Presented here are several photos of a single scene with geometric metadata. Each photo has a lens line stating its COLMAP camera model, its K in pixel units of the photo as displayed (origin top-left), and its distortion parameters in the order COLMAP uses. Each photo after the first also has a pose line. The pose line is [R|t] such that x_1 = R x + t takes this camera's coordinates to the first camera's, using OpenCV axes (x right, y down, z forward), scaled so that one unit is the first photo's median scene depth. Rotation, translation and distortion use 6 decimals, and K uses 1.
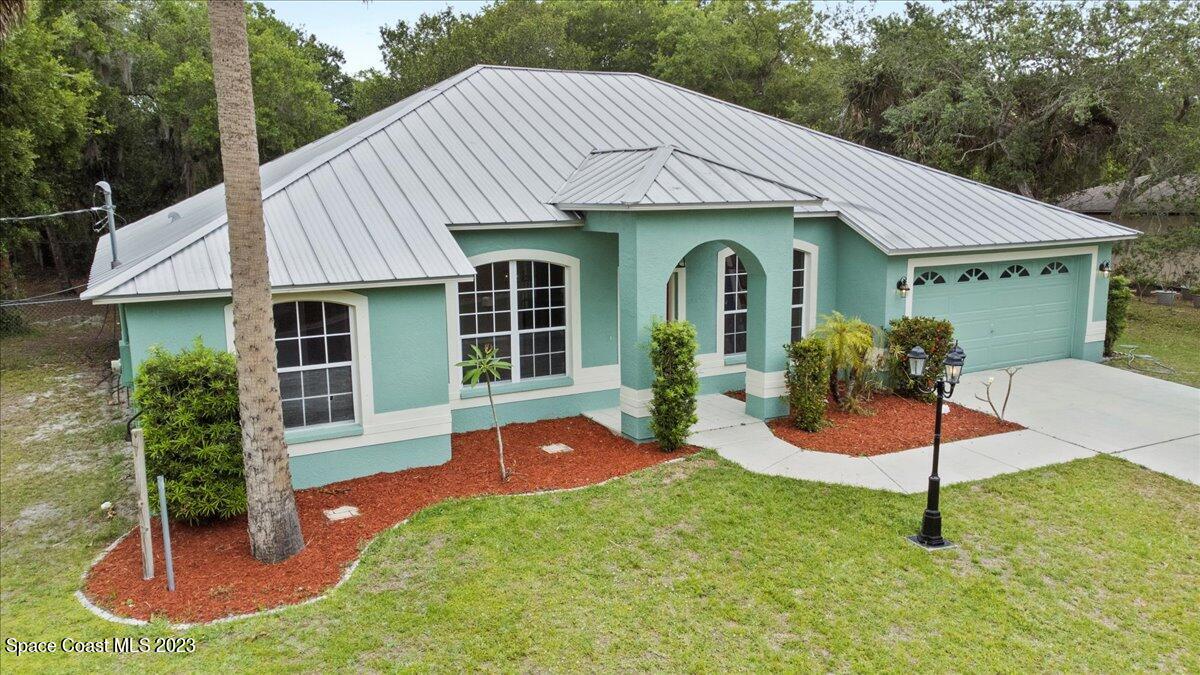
lens RADIAL K [[907.7, 0, 600.0], [0, 907.7, 337.5], [0, 0, 1]] dist [0.048417, 0.000936]
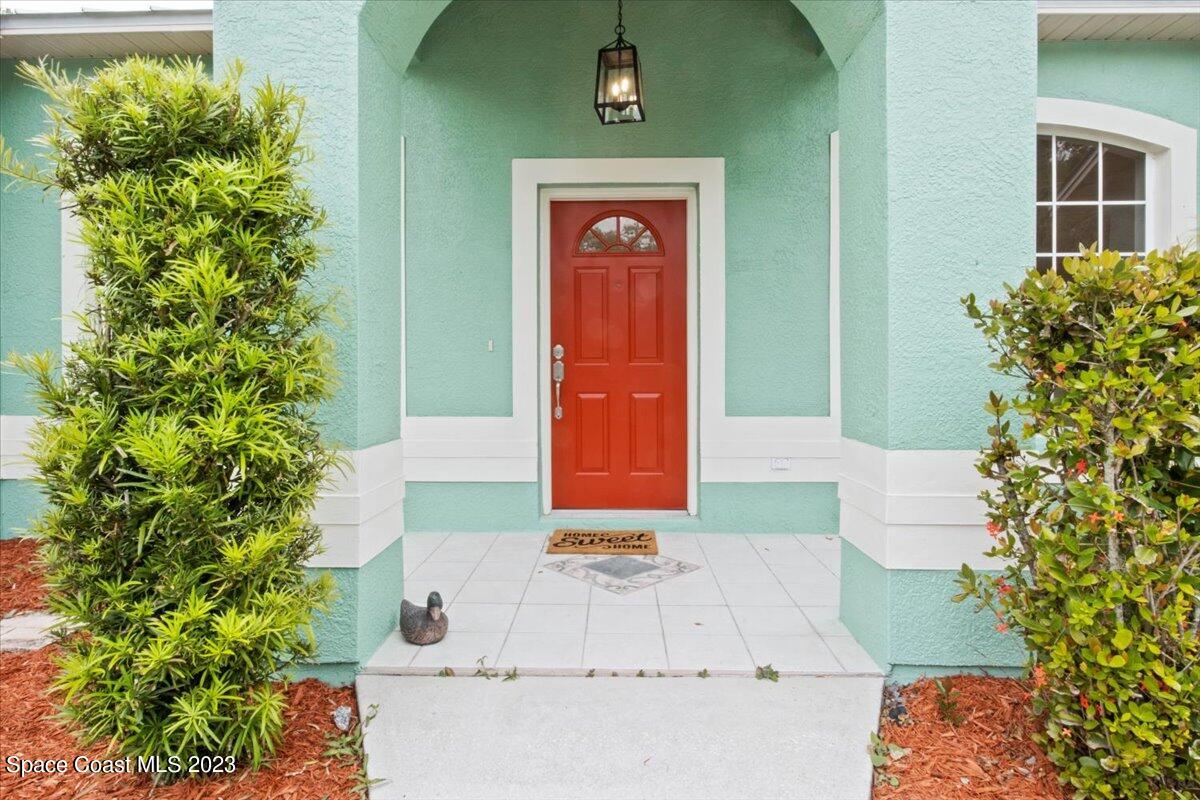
lens RADIAL K [[645.0, 0, 599.1], [0, 645.0, 385.8], [0, 0, 1]] dist [-0.003354, -0.000183]
pose [[0.869106, 0.017650, -0.494311, 0.222072], [-0.089015, 0.988628, -0.121207, 0.055013], [0.486550, 0.149343, 0.860793, 0.935366]]
